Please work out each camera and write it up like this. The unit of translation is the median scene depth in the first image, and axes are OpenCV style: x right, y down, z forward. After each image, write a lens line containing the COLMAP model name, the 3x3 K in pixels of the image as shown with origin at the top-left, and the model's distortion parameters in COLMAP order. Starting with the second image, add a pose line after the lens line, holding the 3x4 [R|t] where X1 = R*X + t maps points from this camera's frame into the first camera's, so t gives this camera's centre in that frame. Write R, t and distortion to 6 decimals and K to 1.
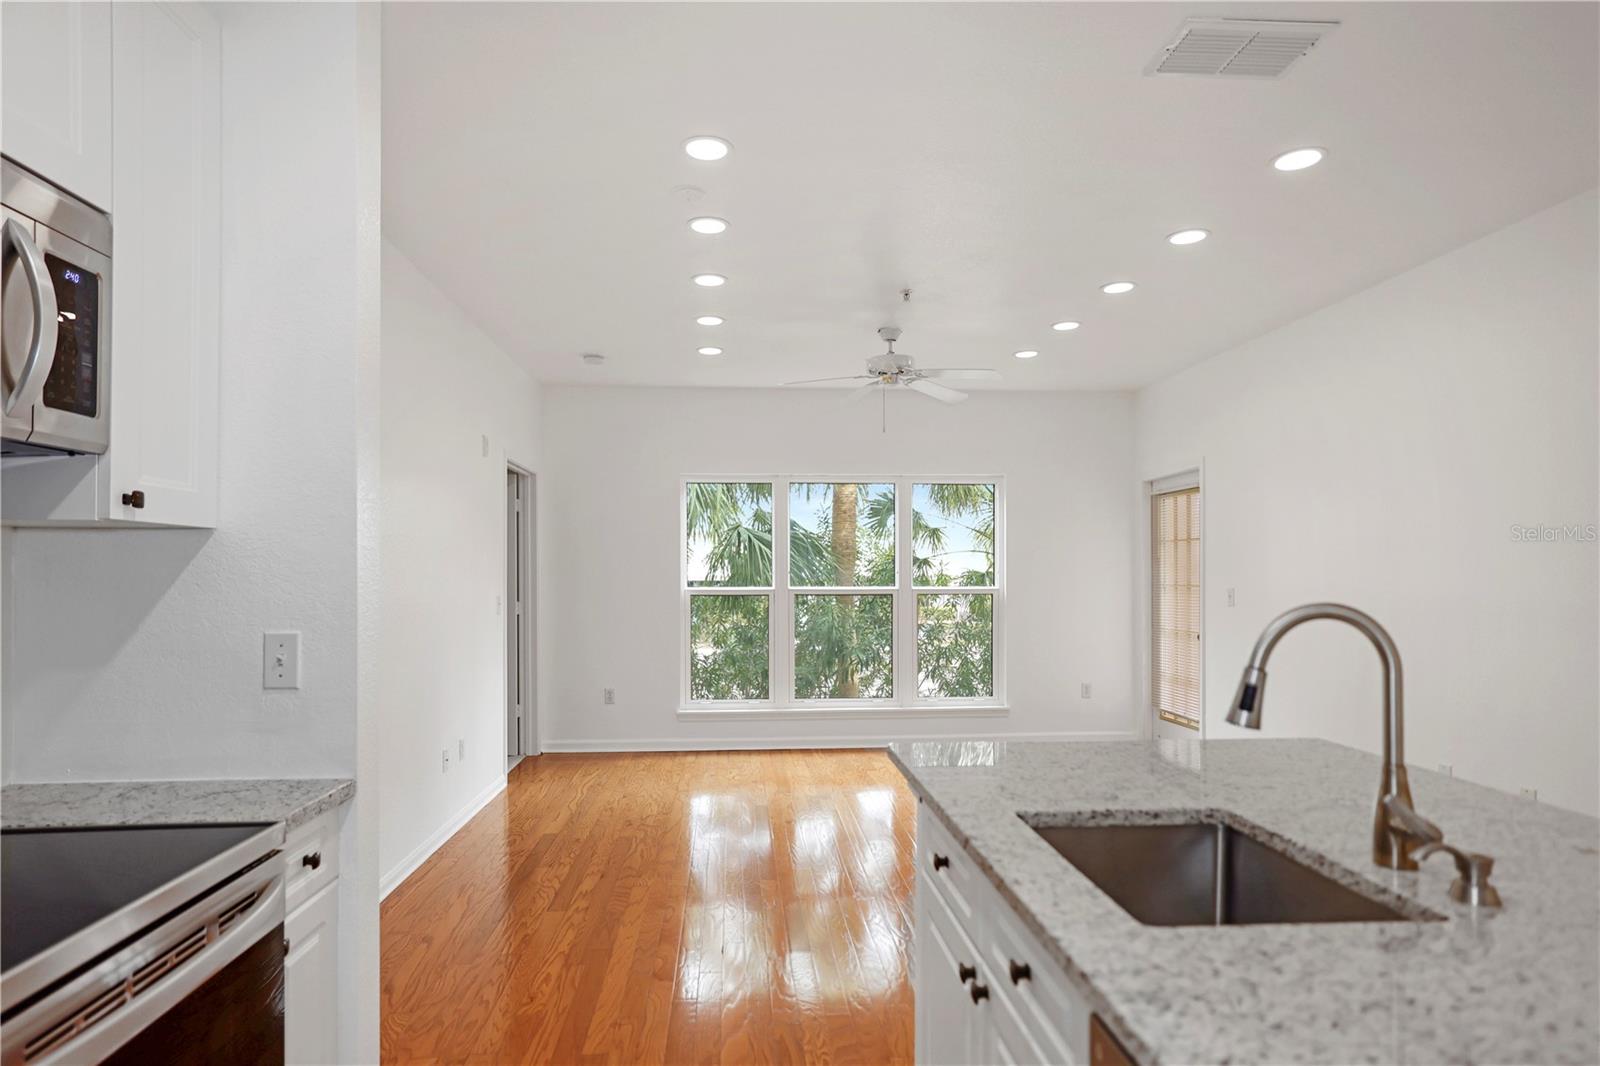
lens RADIAL K [[896.0, 0, 788.0], [0, 896.0, 570.3], [0, 0, 1]] dist [-0.000874, 0.018546]
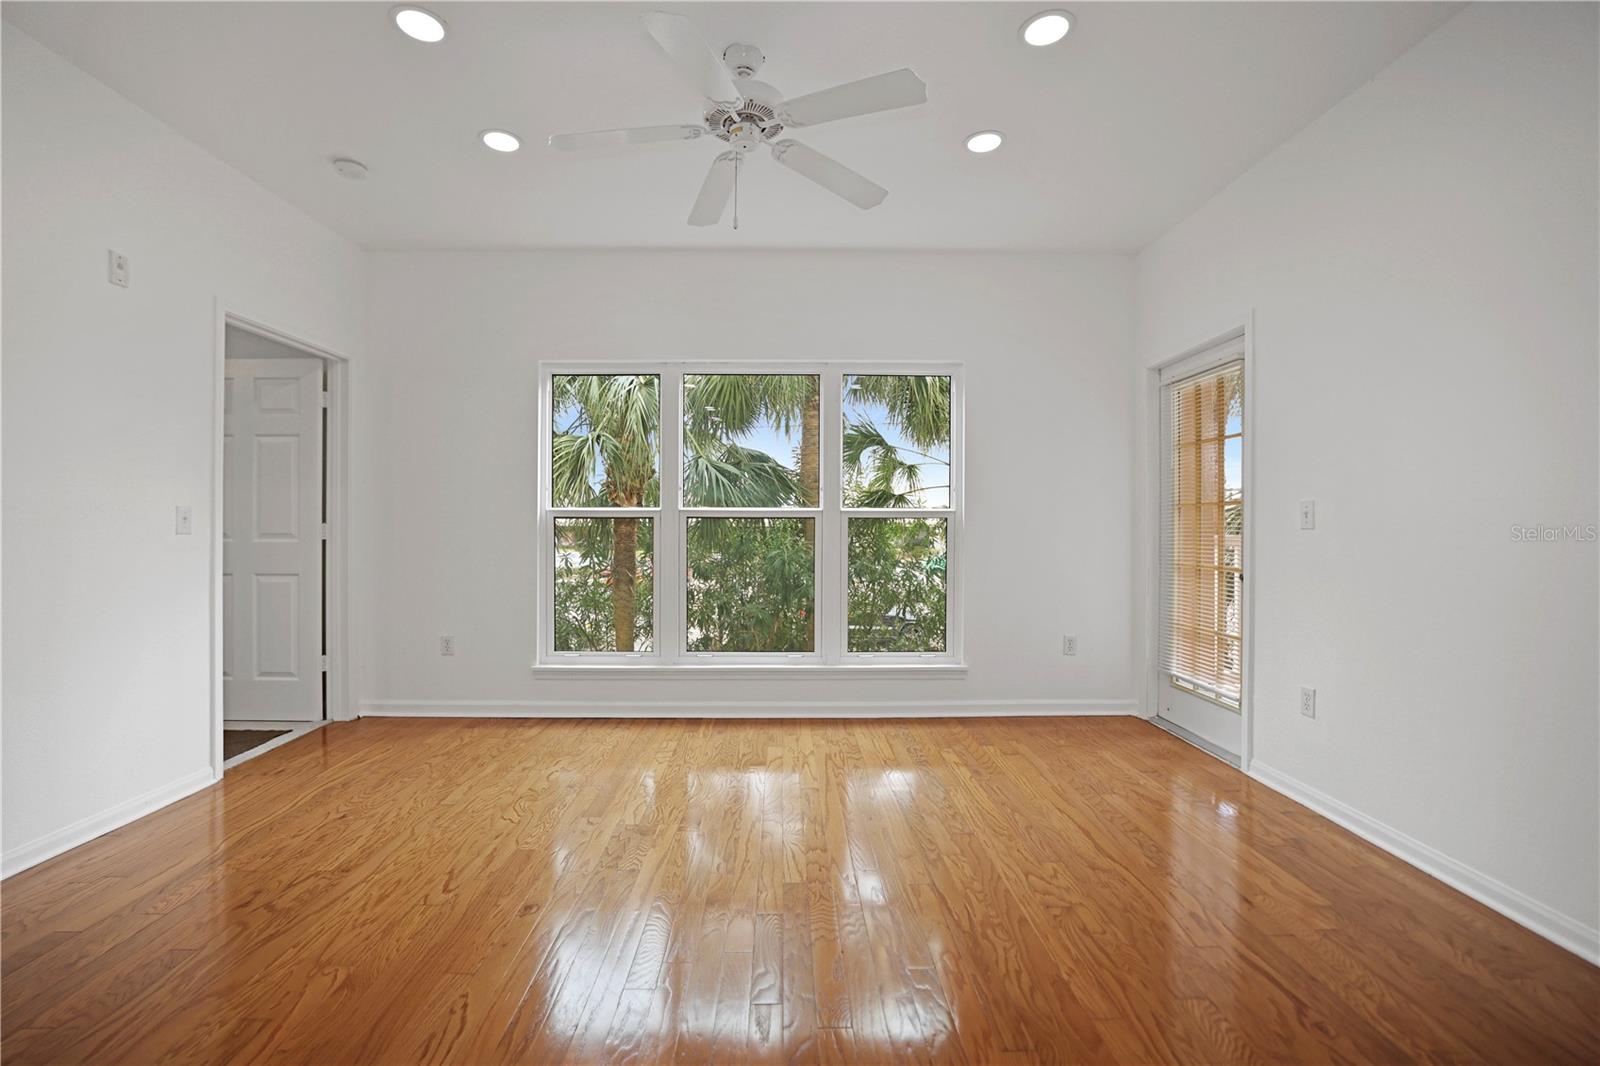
lens RADIAL K [[685.8, 0, 793.0], [0, 685.8, 522.2], [0, 0, 1]] dist [-0.028071, 0.000116]
pose [[0.998818, 0.005207, -0.048321, 0.126201], [-0.005089, 0.999984, 0.002569, 0.029226], [0.048334, -0.002321, 0.998829, 0.413541]]
